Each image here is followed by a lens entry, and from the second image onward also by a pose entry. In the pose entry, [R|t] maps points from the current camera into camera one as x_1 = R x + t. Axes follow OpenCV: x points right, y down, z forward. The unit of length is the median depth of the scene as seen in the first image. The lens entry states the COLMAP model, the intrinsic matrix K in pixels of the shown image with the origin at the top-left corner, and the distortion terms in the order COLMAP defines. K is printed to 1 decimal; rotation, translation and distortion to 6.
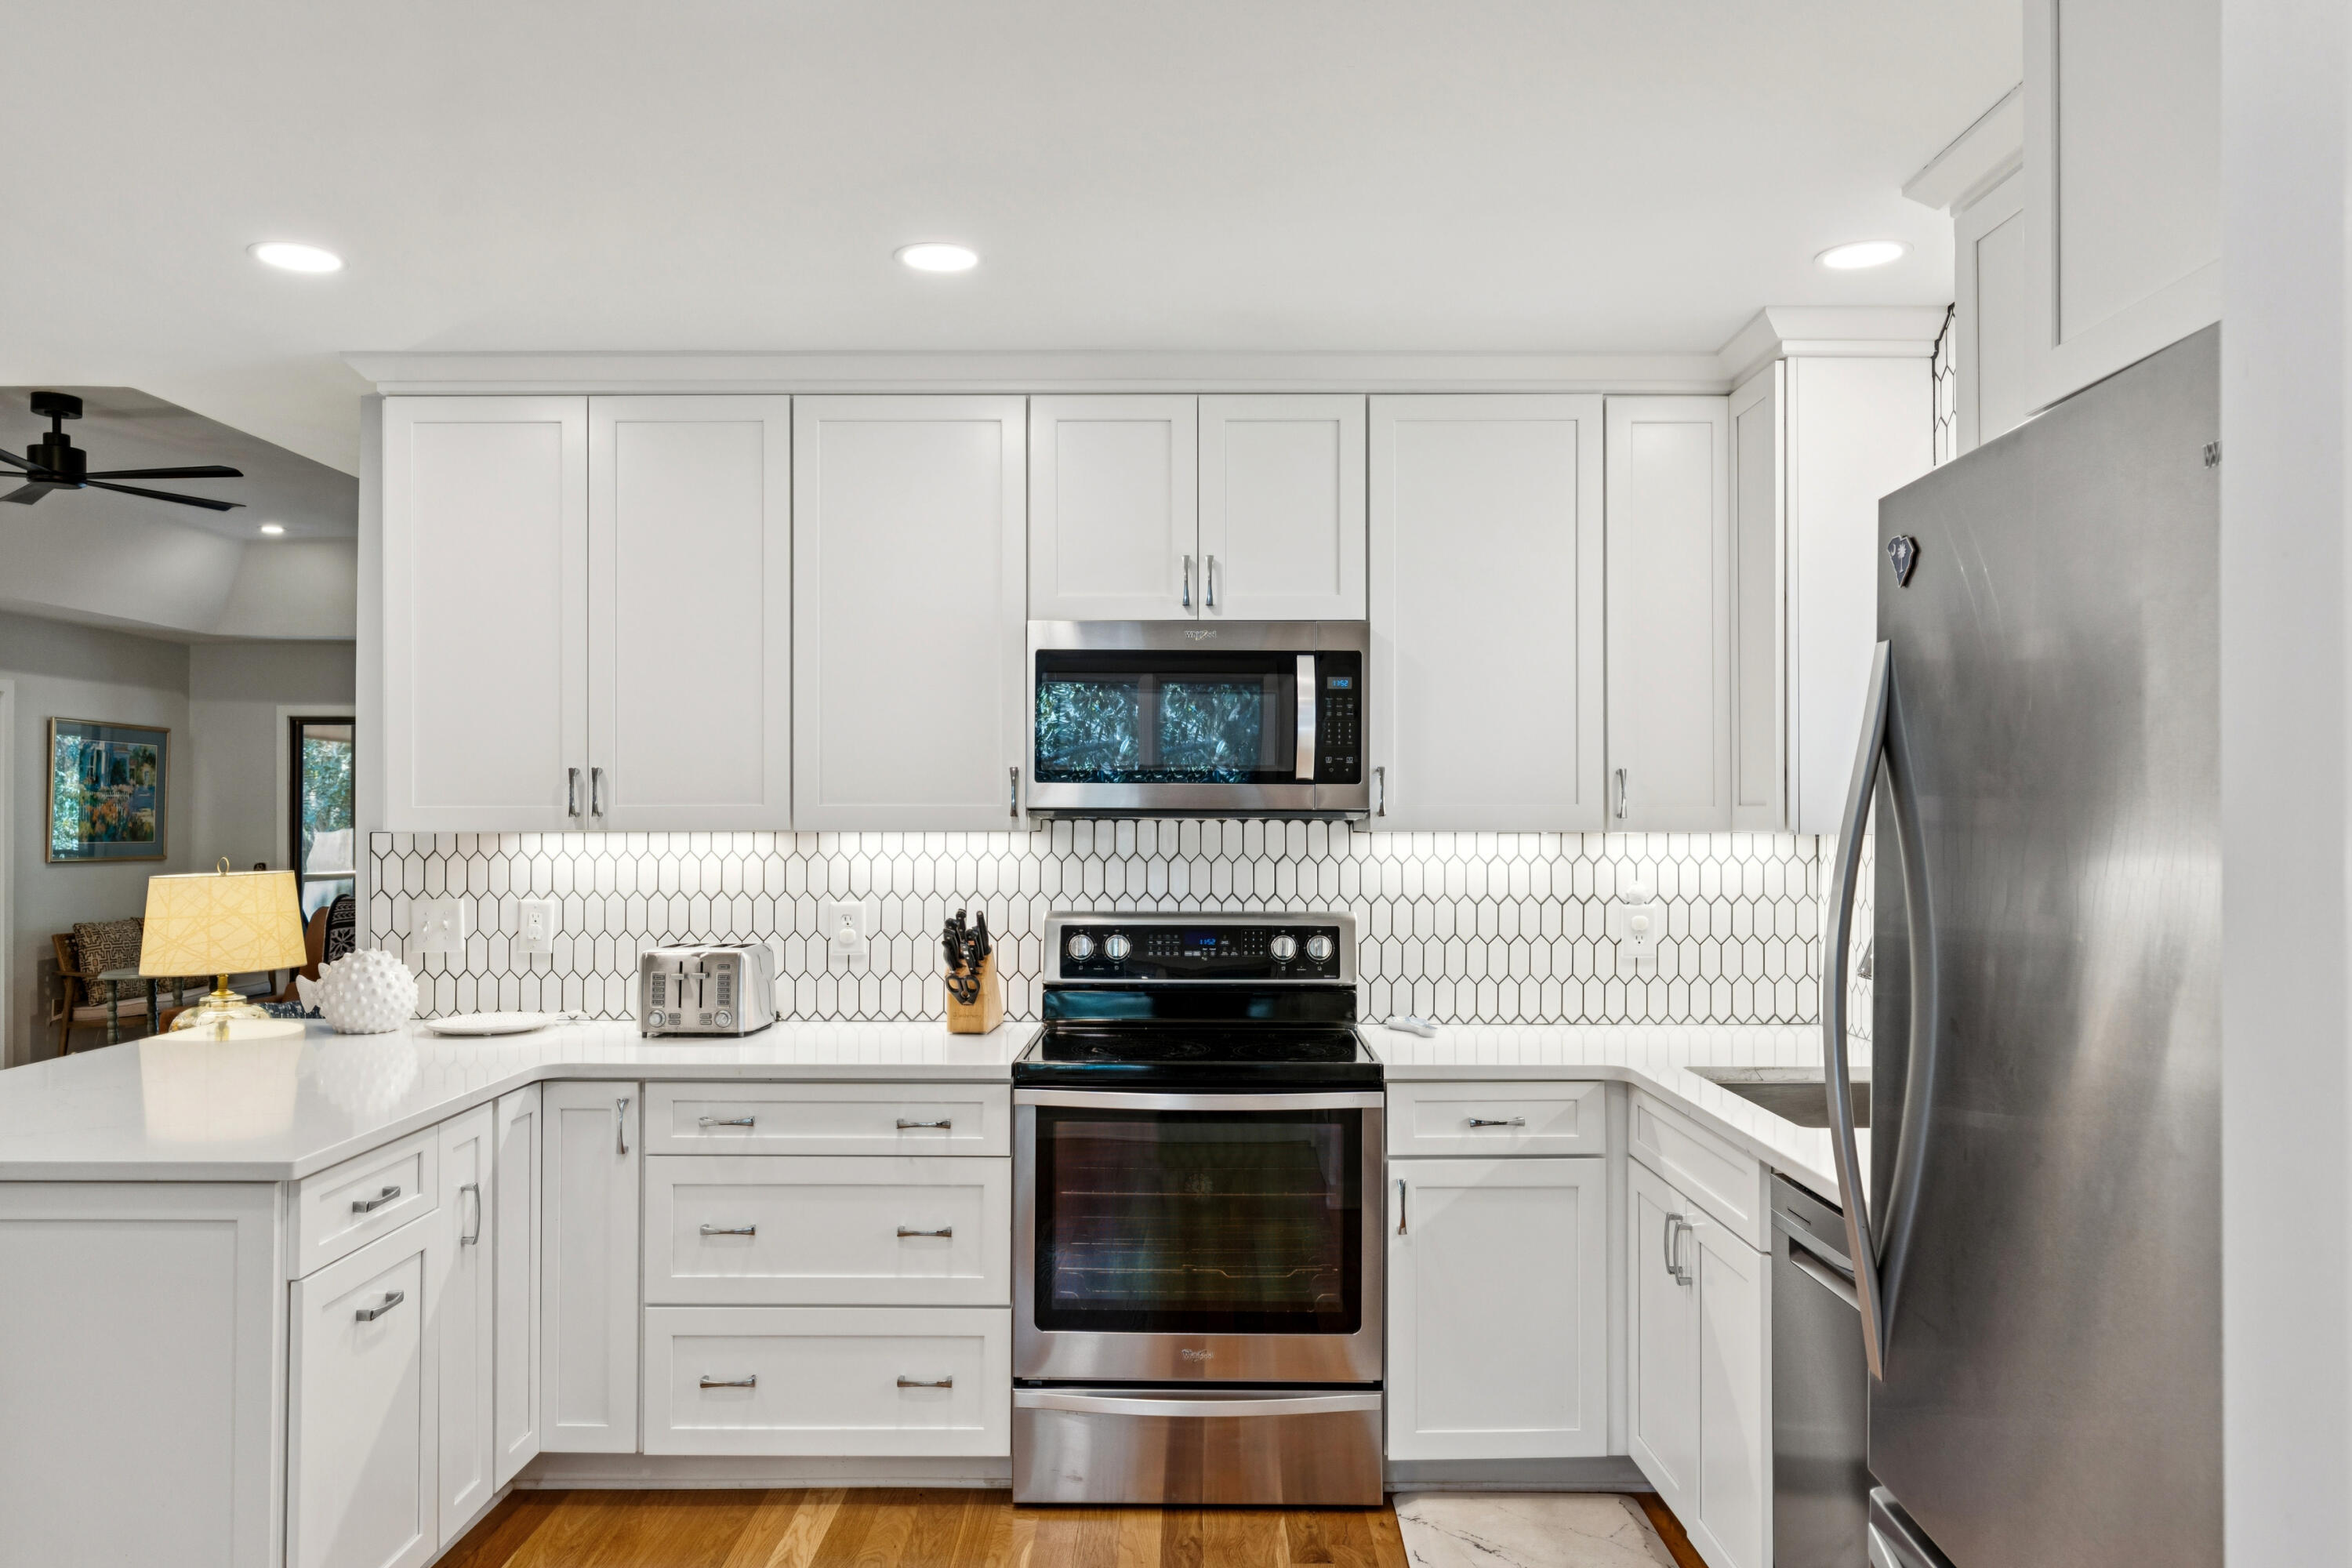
lens RADIAL K [[1633.6, 0, 1171.4], [0, 1633.6, 789.5], [0, 0, 1]] dist [0.009607, 0.004721]
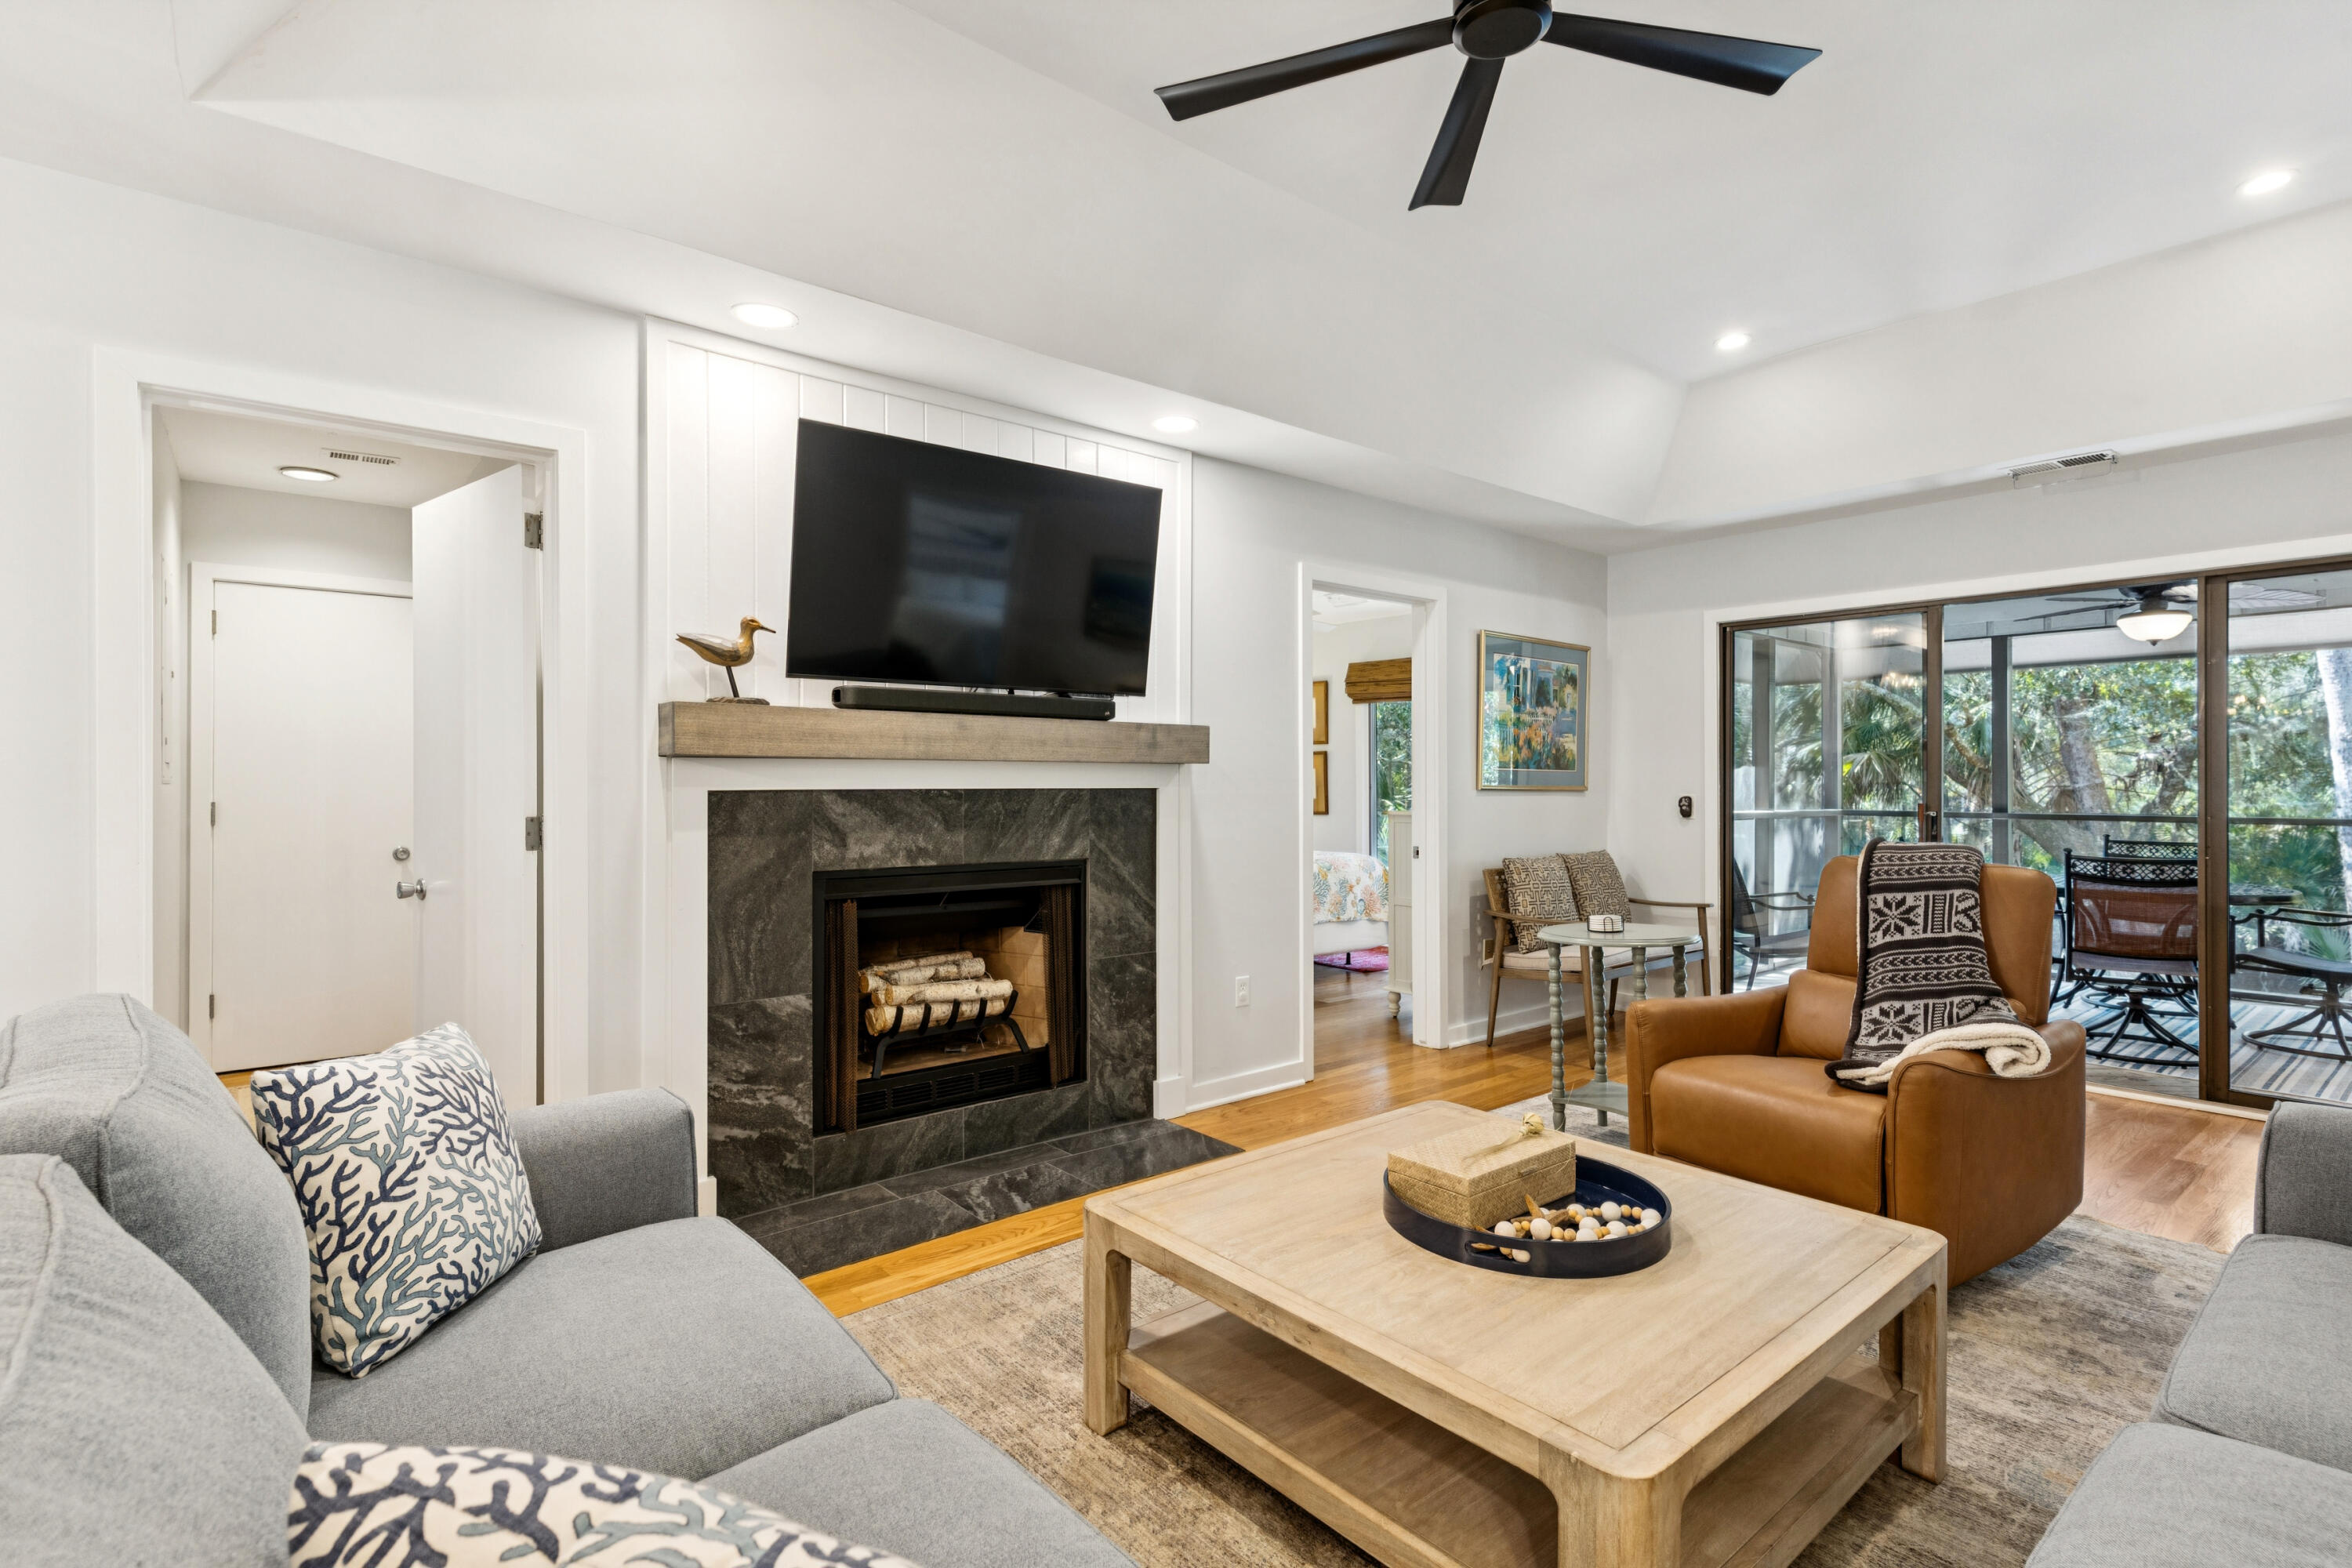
lens RADIAL K [[1114.8, 0, 1166.5], [0, 1114.8, 785.3], [0, 0, 1]] dist [0.004080, 0.000328]
pose [[0.653688, 0.005616, -0.756743, -0.331655], [0.008476, 0.999855, 0.014742, 0.031771], [0.756716, -0.016051, 0.653546, 0.468693]]
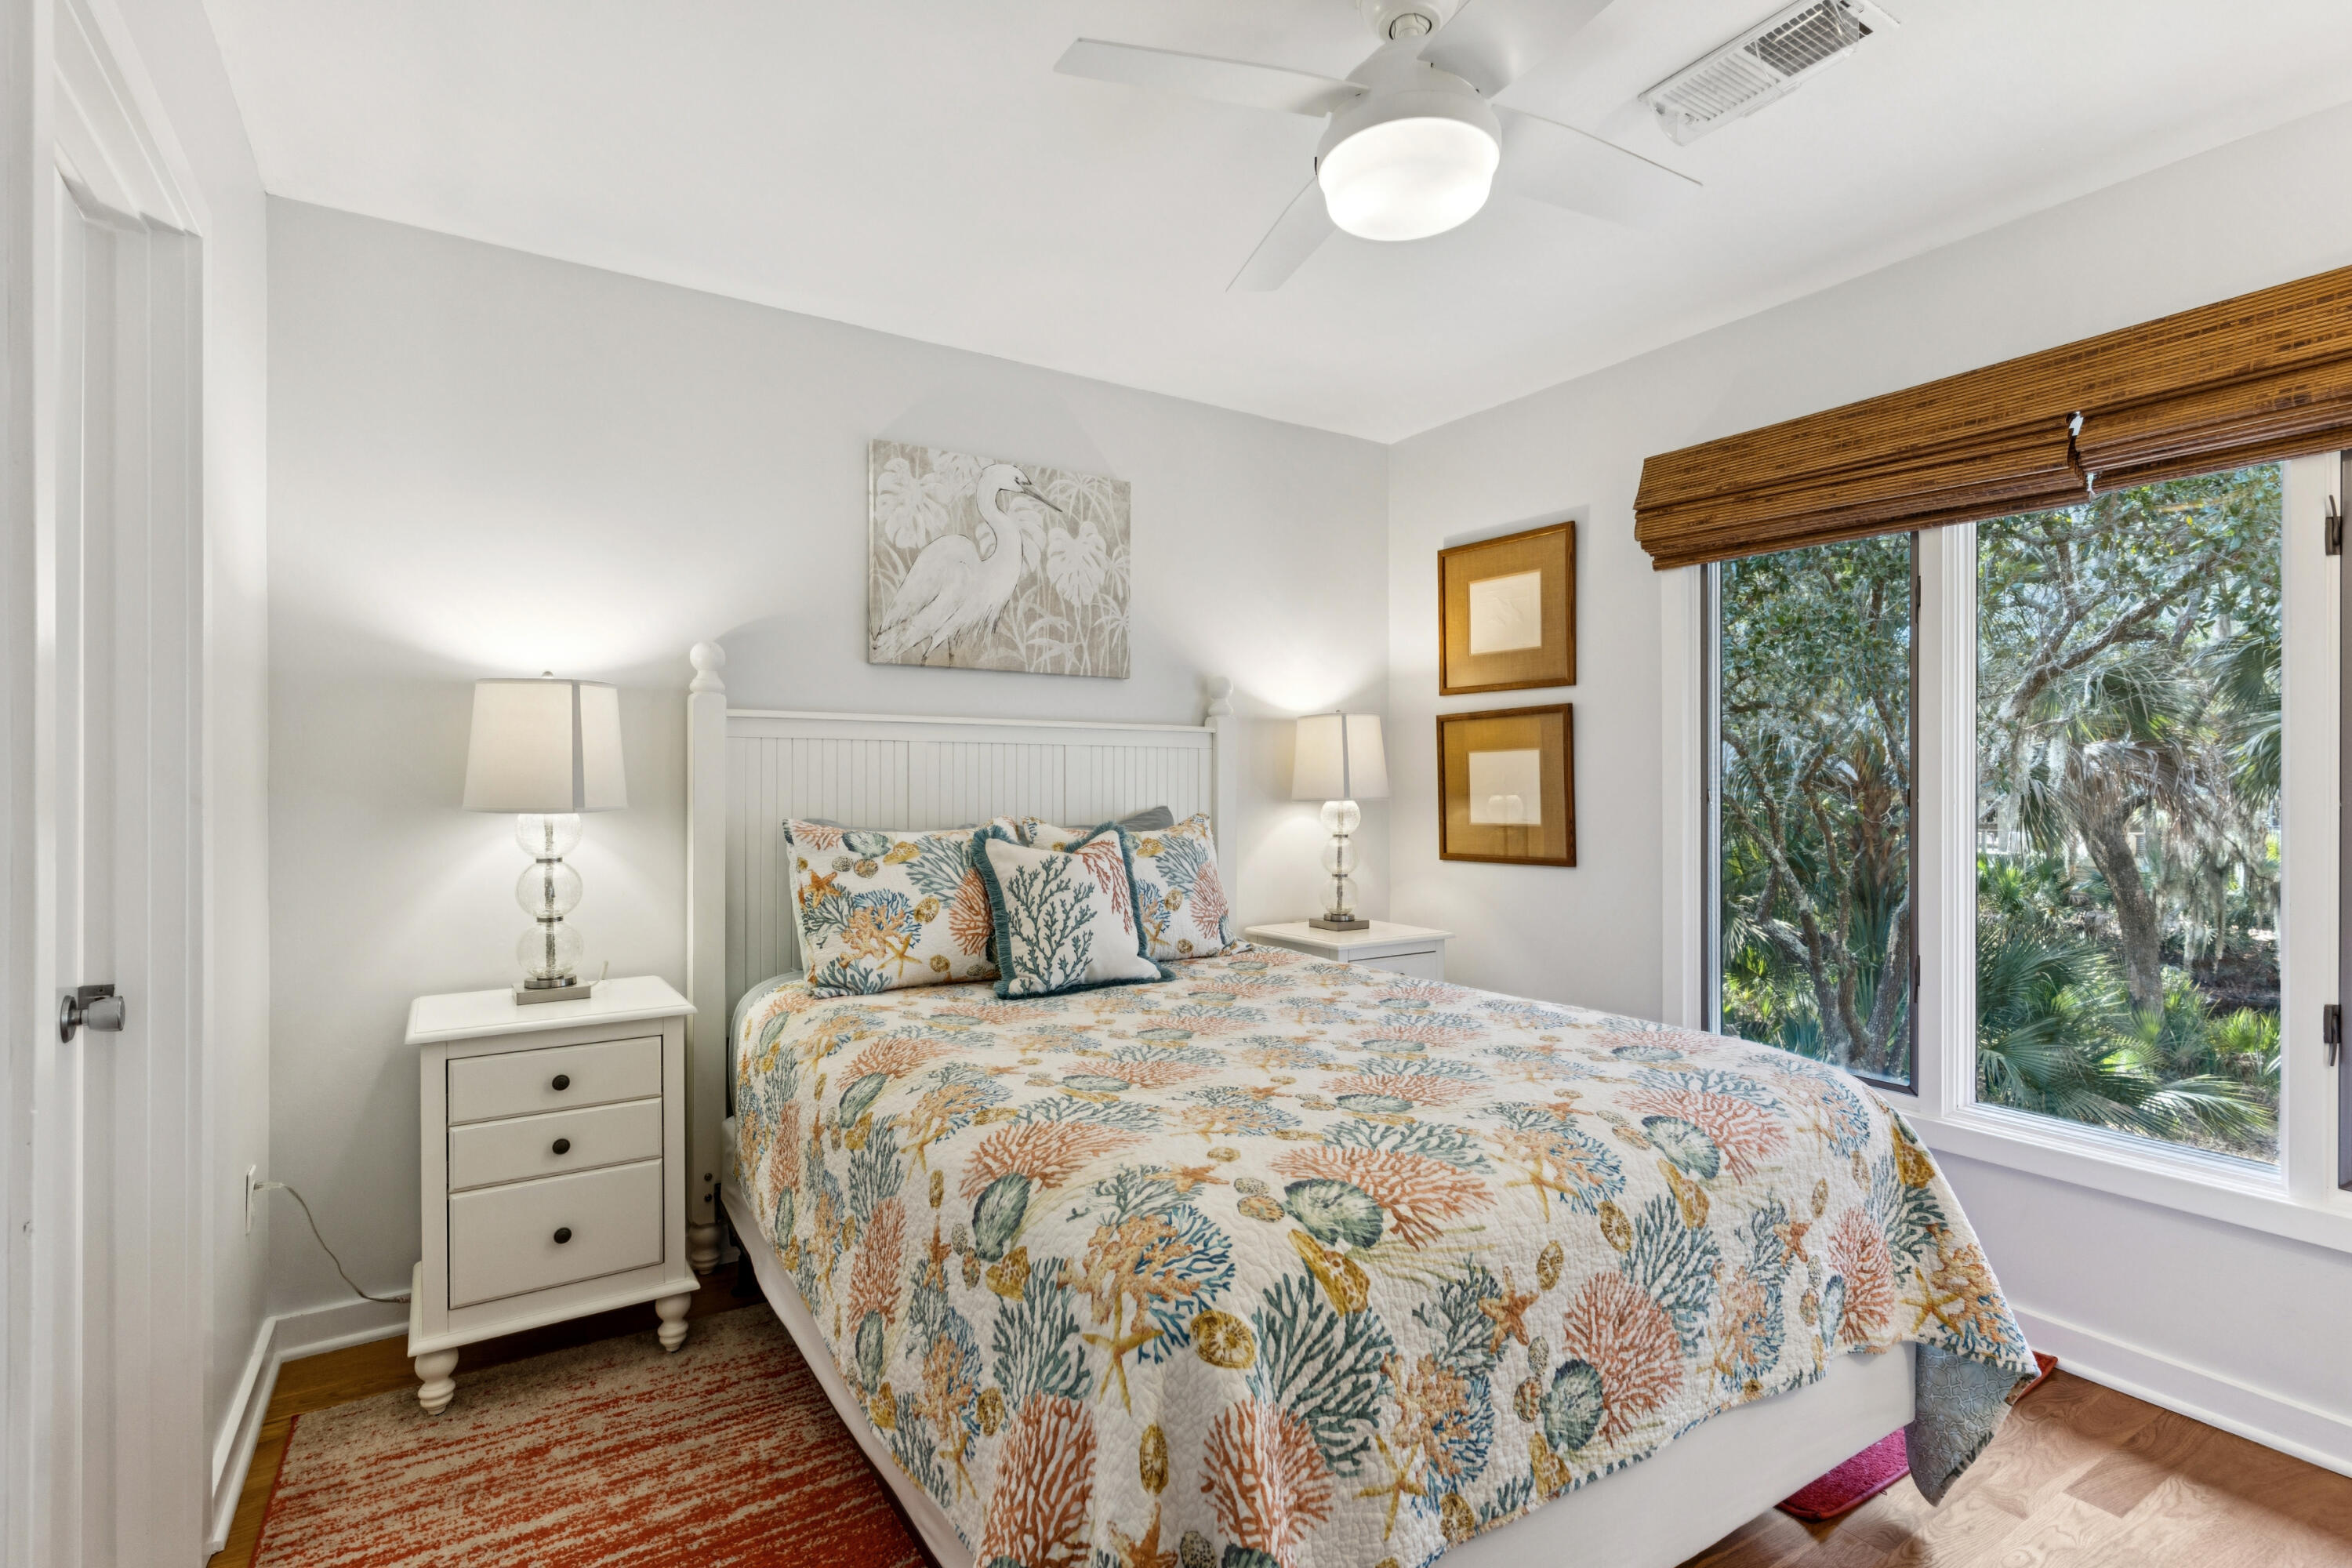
lens RADIAL K [[1114.8, 0, 1171.9], [0, 1114.8, 781.8], [0, 0, 1]] dist [0.004080, 0.000328]
pose [[0.560340, 0.001289, -0.828261, -0.654596], [0.010391, 0.999909, 0.008587, 0.037735], [0.828197, -0.013418, 0.560276, 0.799175]]
